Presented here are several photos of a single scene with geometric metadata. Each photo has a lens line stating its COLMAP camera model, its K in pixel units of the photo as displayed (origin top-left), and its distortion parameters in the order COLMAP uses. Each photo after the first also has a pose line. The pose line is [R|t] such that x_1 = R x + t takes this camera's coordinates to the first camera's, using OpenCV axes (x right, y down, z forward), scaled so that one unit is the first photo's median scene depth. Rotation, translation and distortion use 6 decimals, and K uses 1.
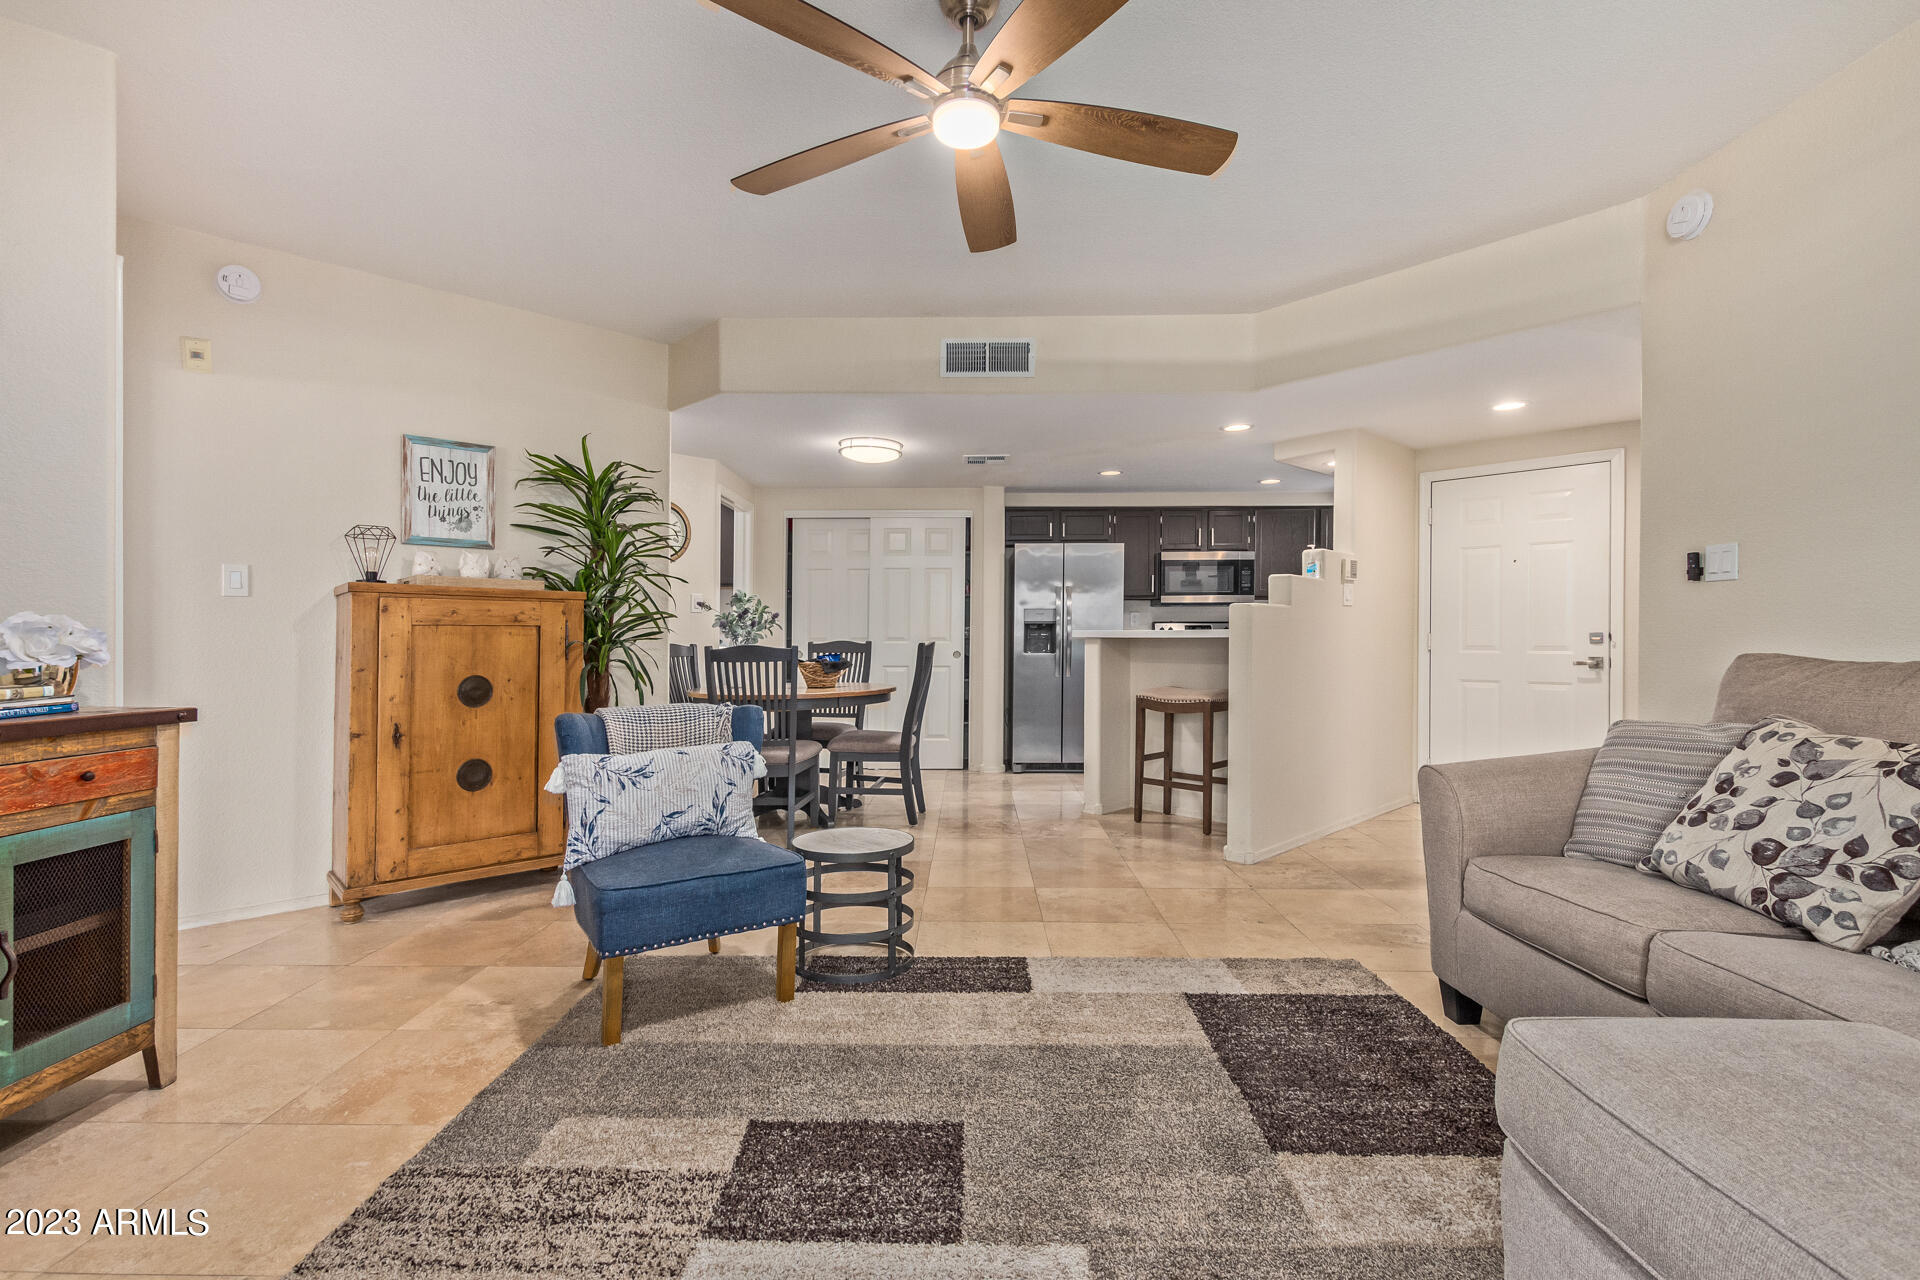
lens RADIAL K [[889.2, 0, 977.1], [0, 889.2, 663.4], [0, 0, 1]] dist [0.006915, -0.000941]
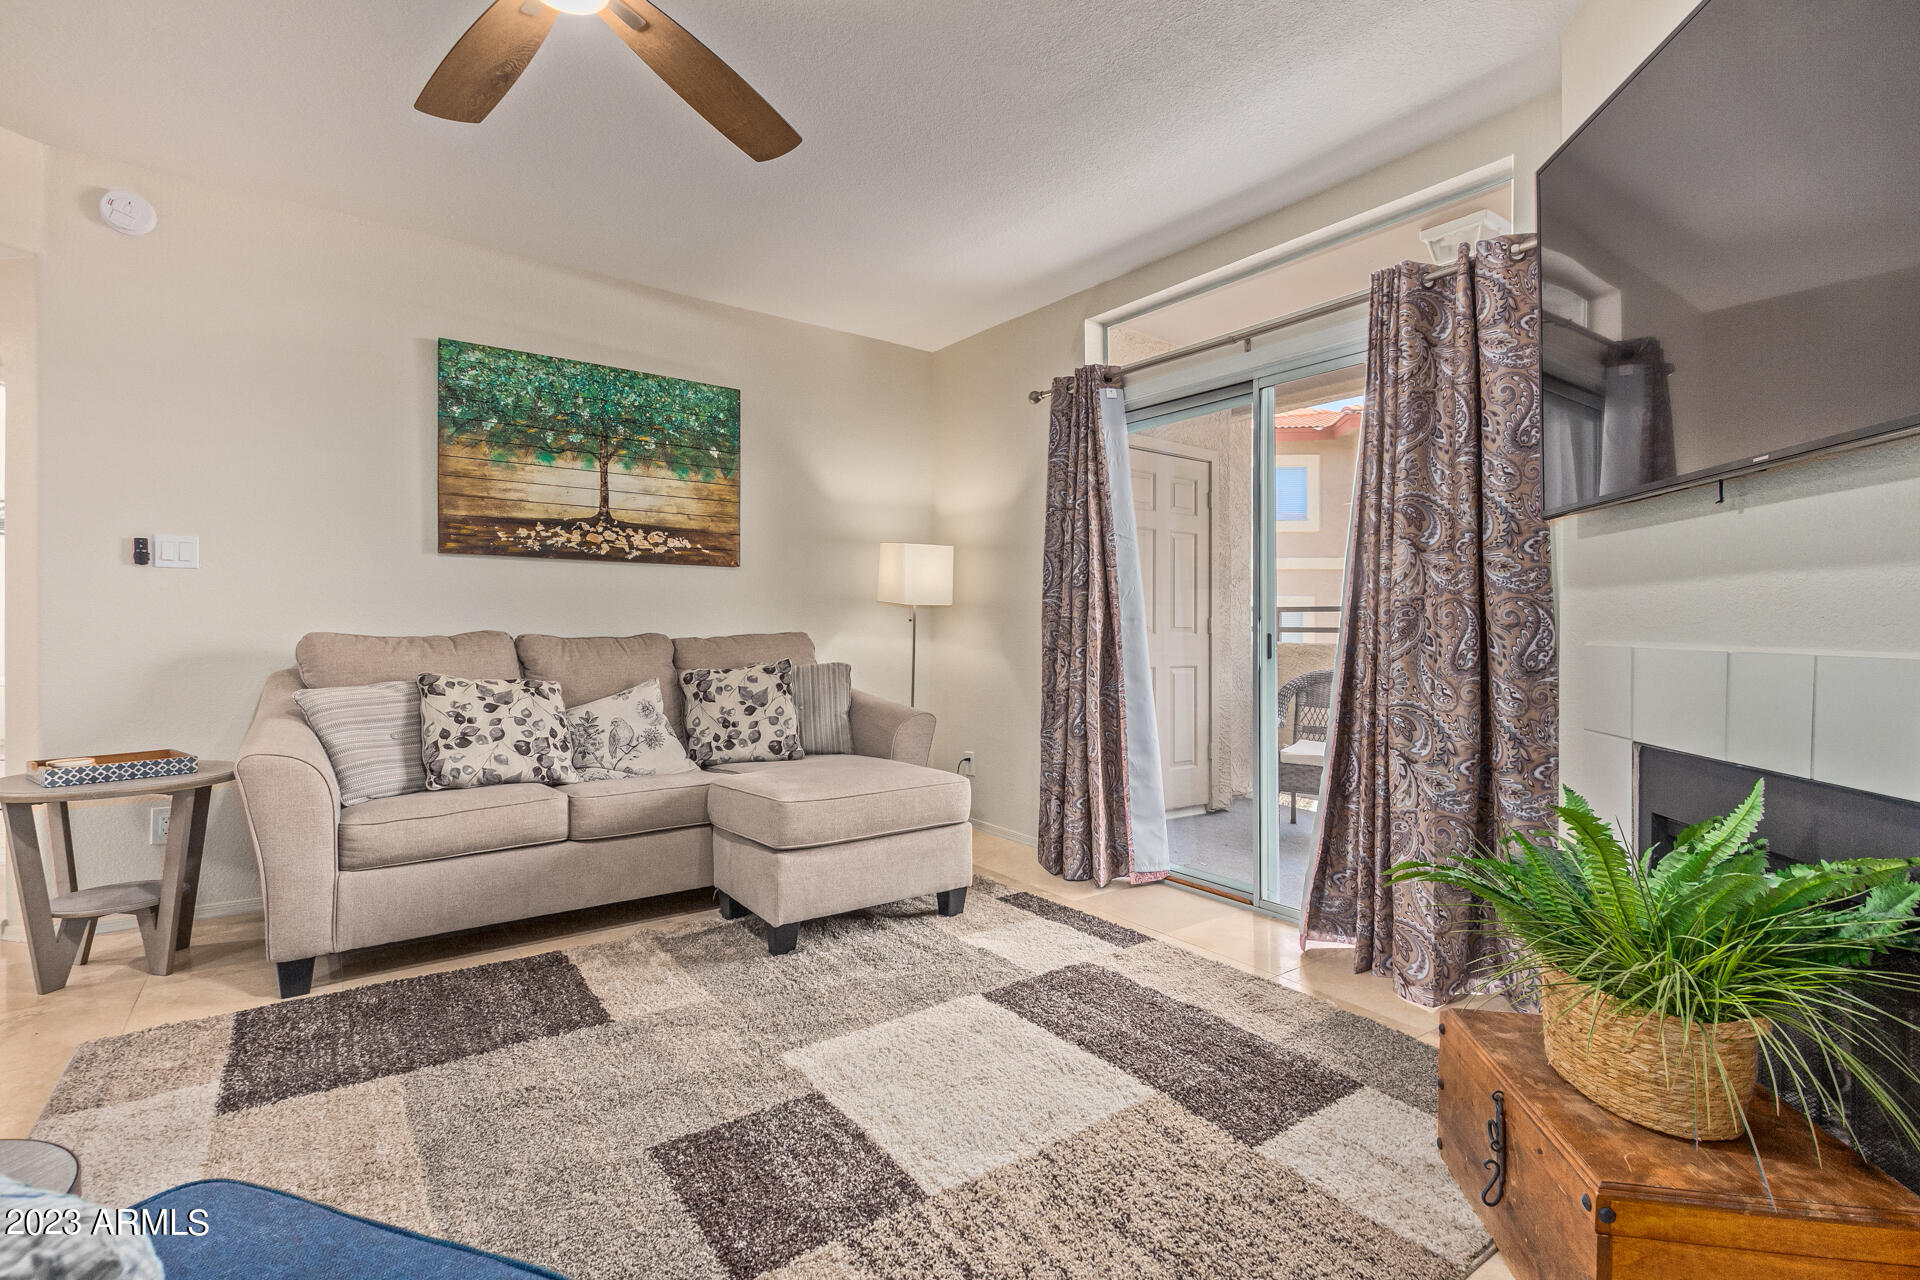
lens RADIAL K [[889.2, 0, 979.5], [0, 889.2, 631.5], [0, 0, 1]] dist [0.006915, -0.000941]
pose [[-0.603128, -0.008424, 0.797600, -0.494829], [0.015490, 0.999632, 0.022271, -0.017053], [-0.797494, 0.025787, -0.602775, 0.660243]]
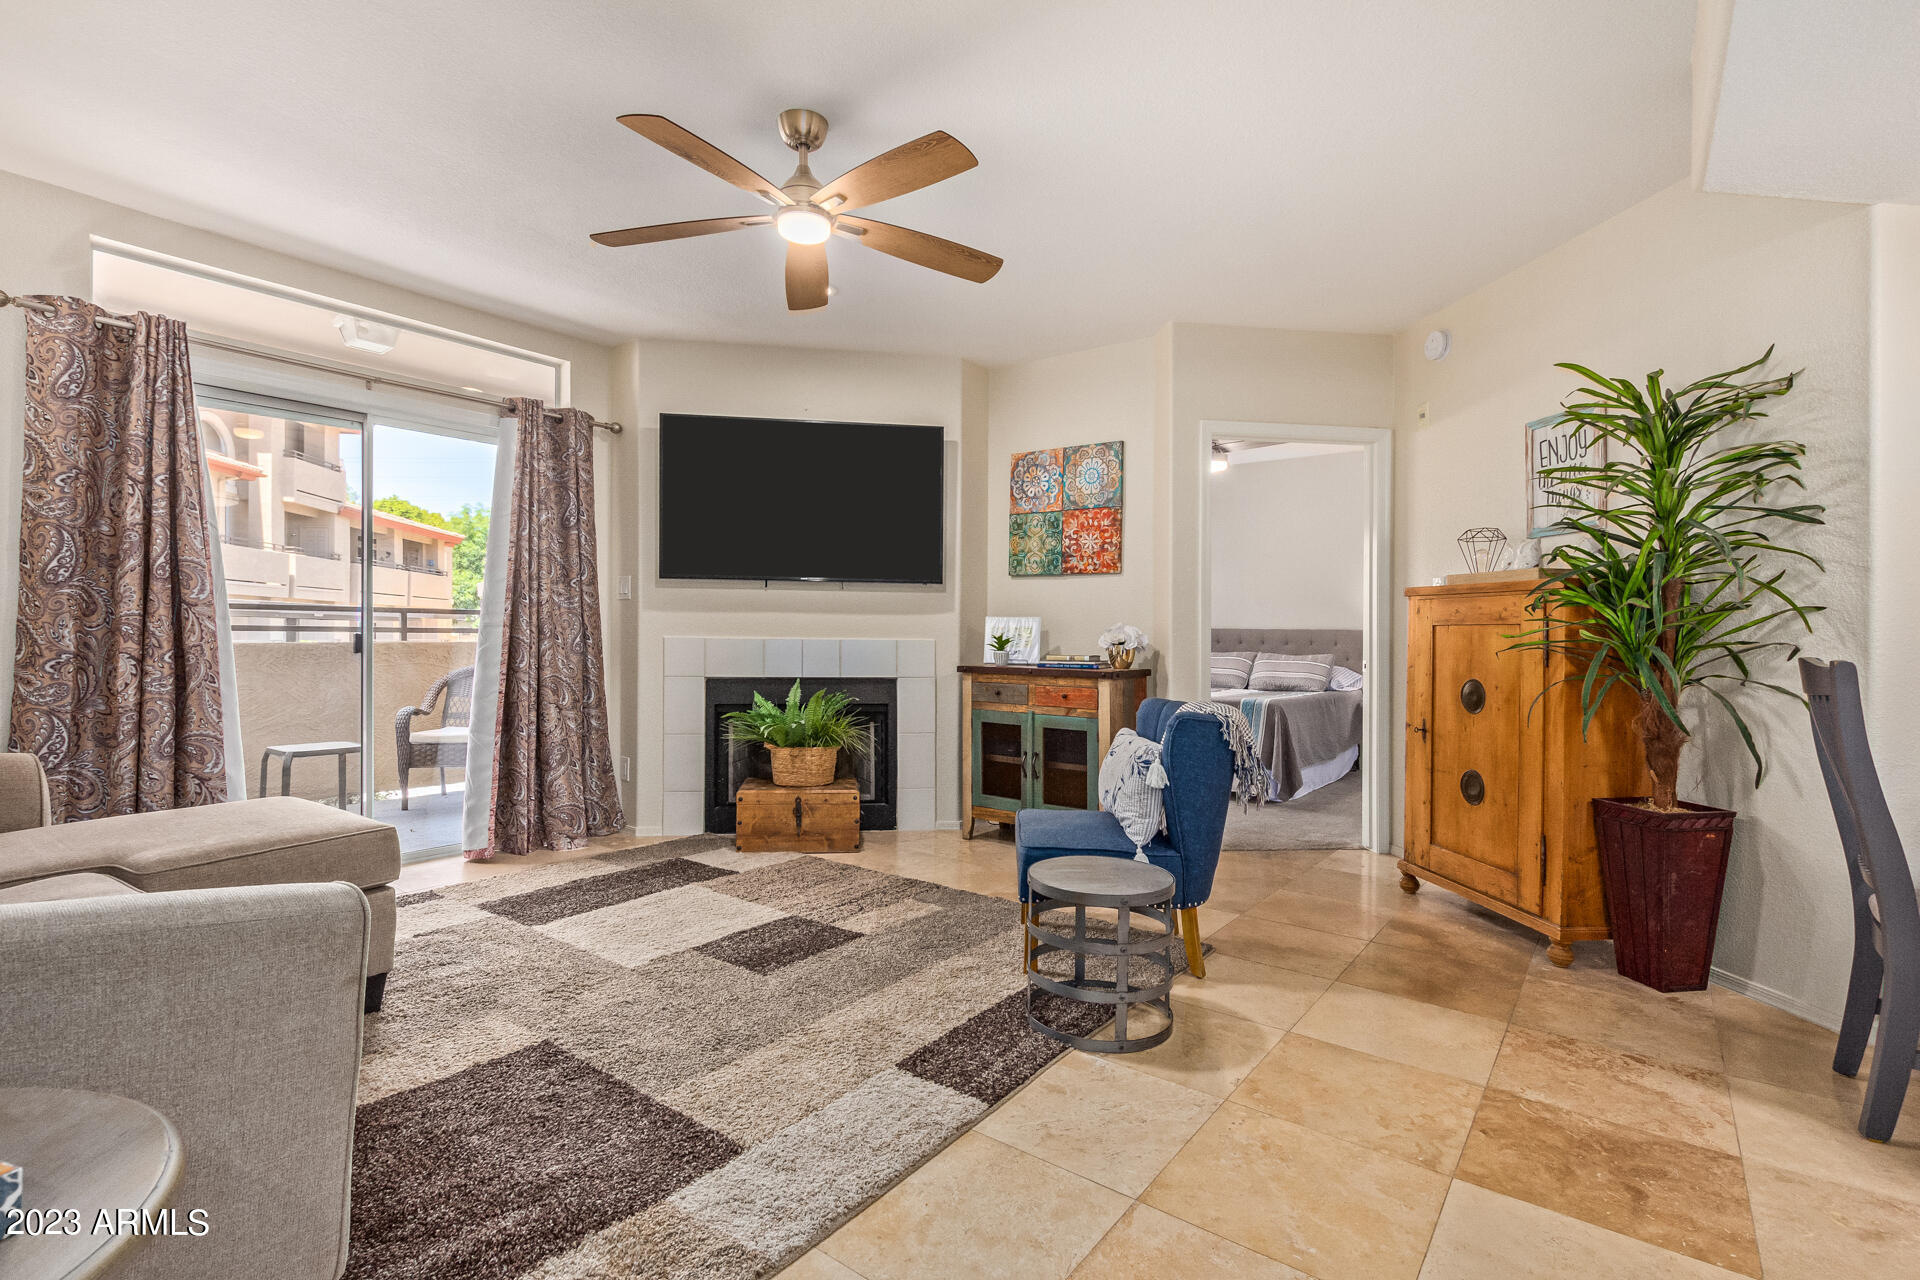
lens RADIAL K [[889.2, 0, 924.0], [0, 889.2, 636.2], [0, 0, 1]] dist [0.006915, -0.000941]
pose [[-0.631889, -0.001557, -0.775057, 0.477601], [-0.031451, 0.999226, 0.023633, -0.032252], [0.774421, 0.039310, -0.631449, 1.073901]]
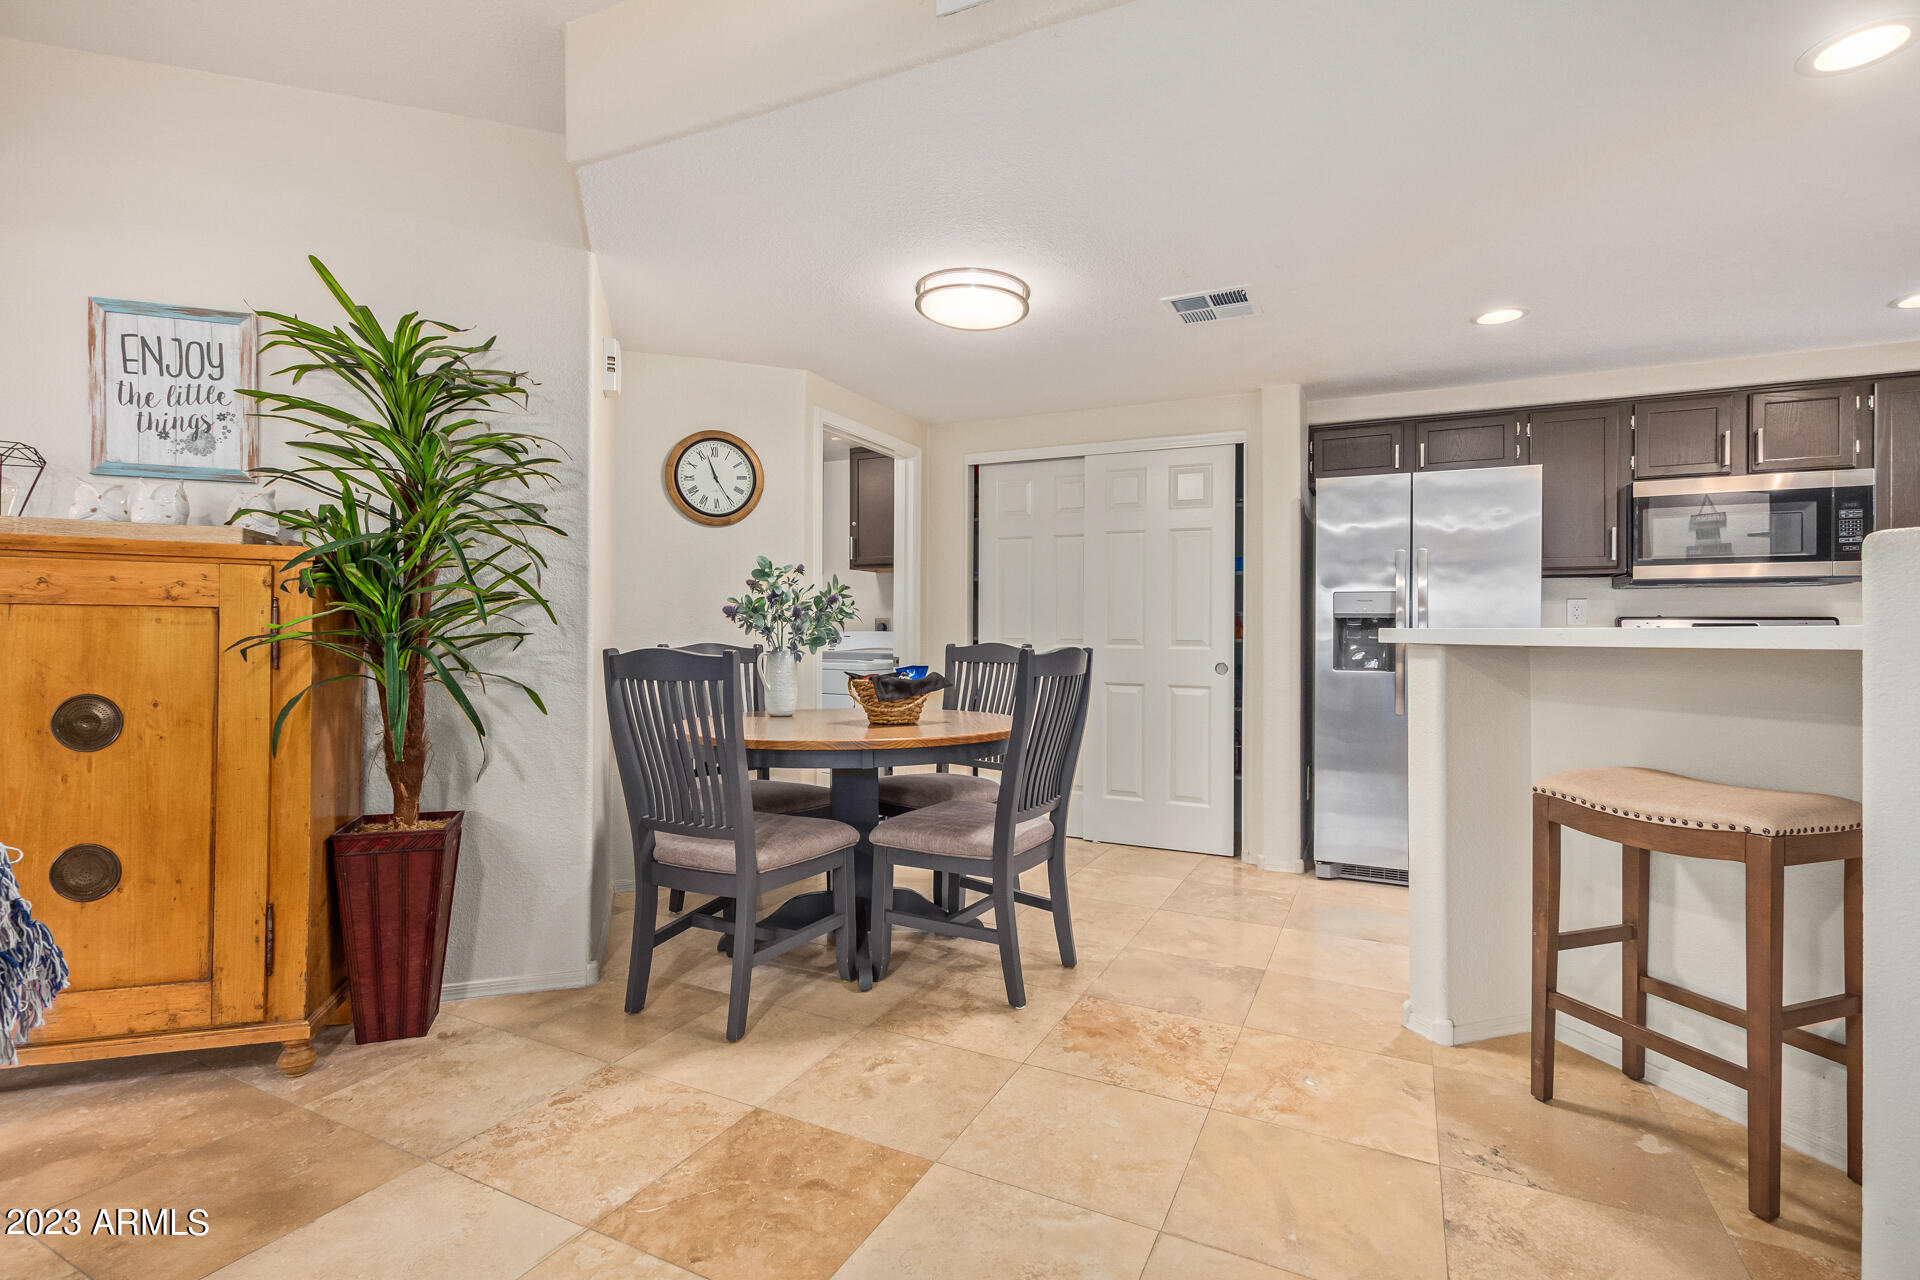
lens RADIAL K [[889.2, 0, 968.0], [0, 889.2, 624.4], [0, 0, 1]] dist [0.006915, -0.000941]
pose [[0.897665, 0.005629, -0.440643, 0.168840], [-0.025722, 0.998883, -0.039641, -0.021054], [0.439928, 0.046919, 0.896807, 0.694154]]
